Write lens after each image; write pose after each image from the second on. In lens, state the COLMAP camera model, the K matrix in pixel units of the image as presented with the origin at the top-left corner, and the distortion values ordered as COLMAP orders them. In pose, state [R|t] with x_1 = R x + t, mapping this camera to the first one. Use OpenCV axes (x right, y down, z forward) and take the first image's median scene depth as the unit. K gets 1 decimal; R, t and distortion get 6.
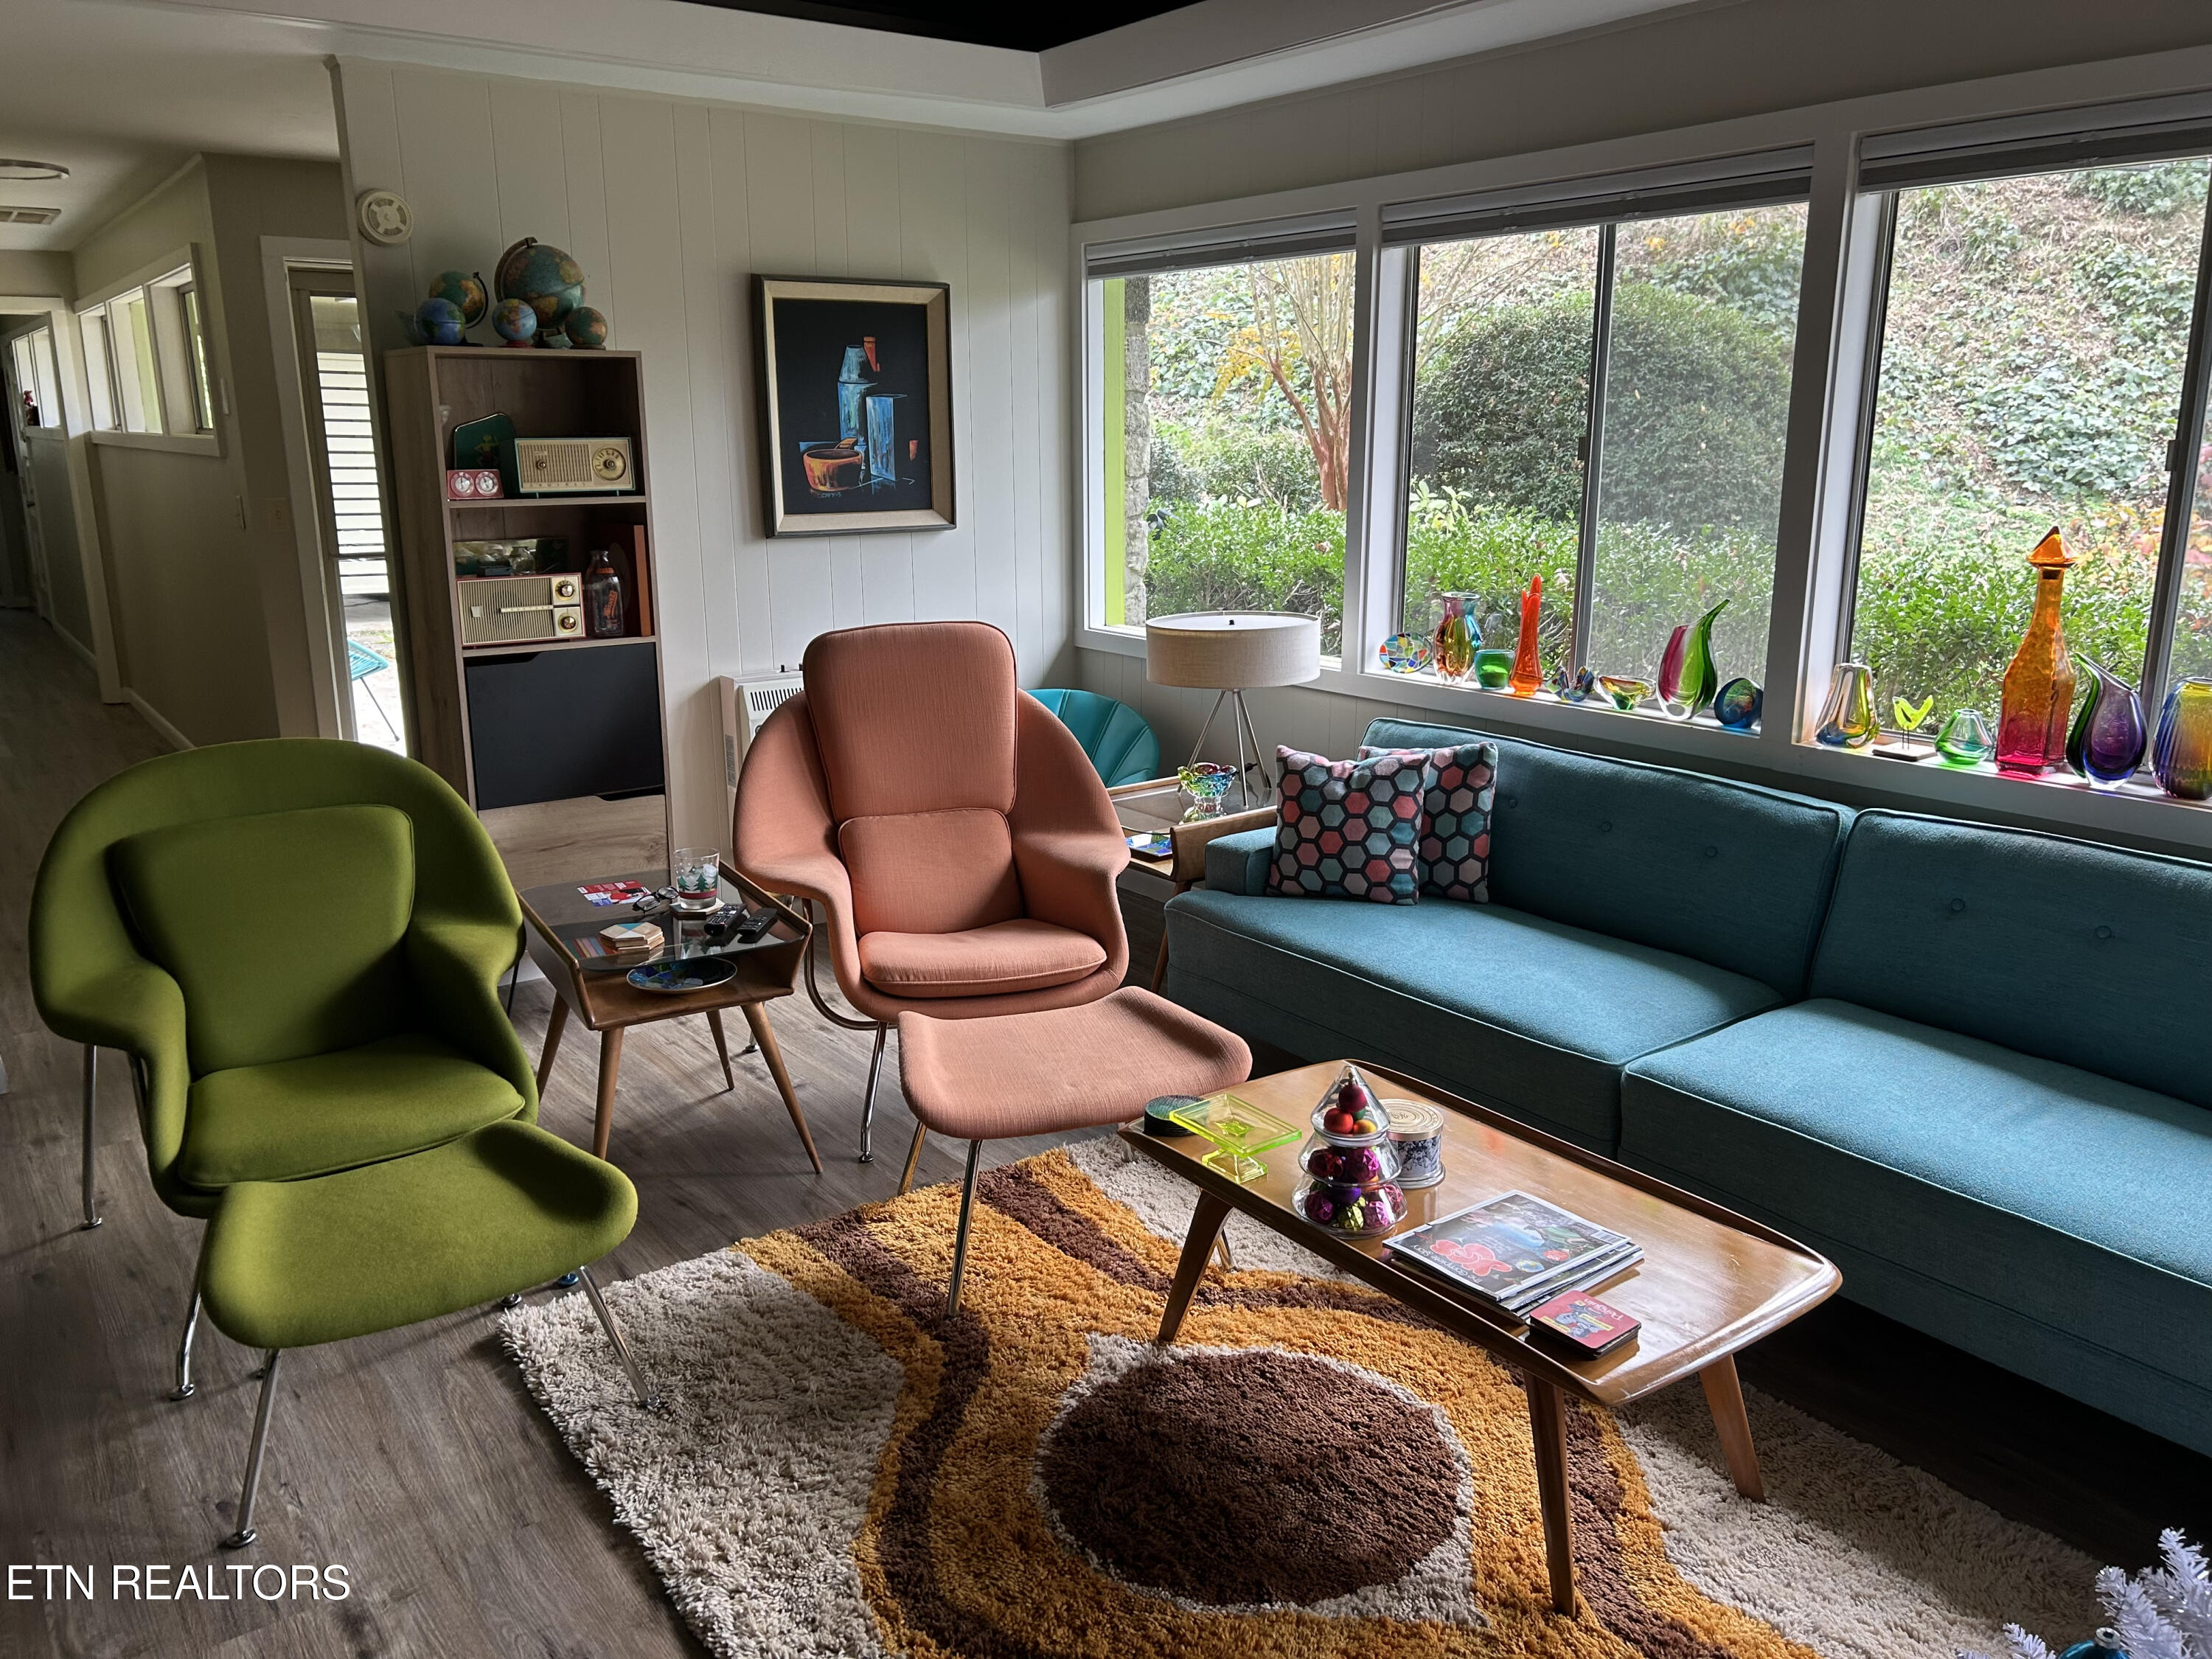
lens RADIAL K [[1675.7, 0, 1105.9], [0, 1675.7, 820.2], [0, 0, 1]] dist [0.000744, -0.008854]
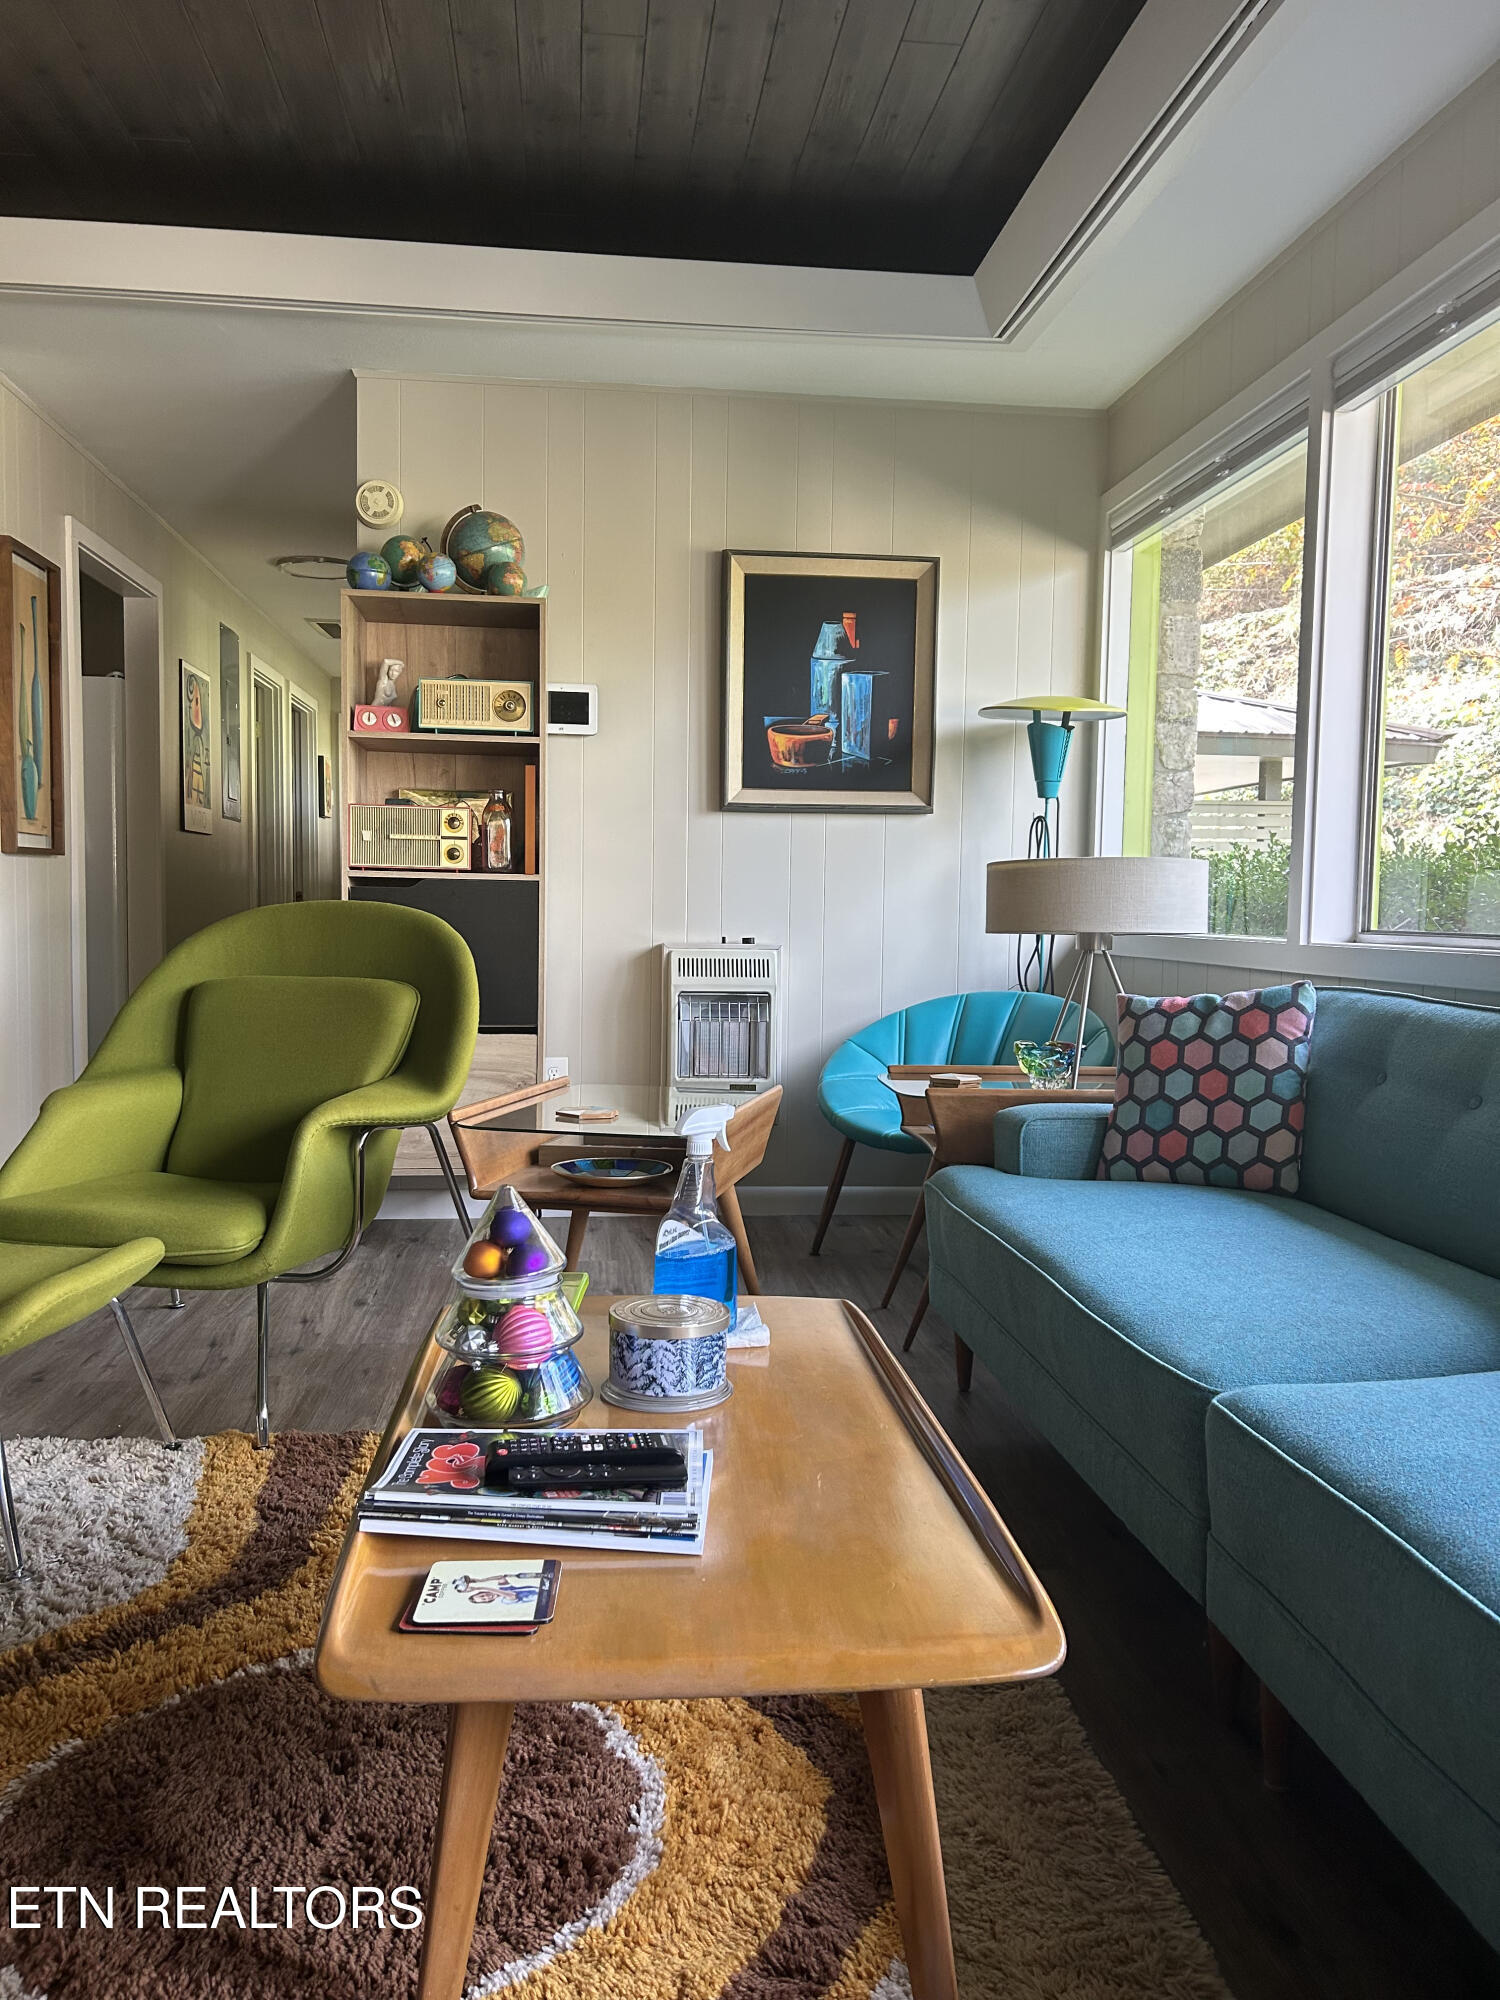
lens RADIAL K [[1515.1, 0, 742.9], [0, 1515.1, 1015.4], [0, 0, 1]] dist [0.000744, -0.008854]
pose [[0.867963, 0.048927, -0.494213, 0.265841], [-0.133284, 0.981576, -0.136905, 0.074341], [0.478410, 0.184700, 0.858493, 0.268738]]
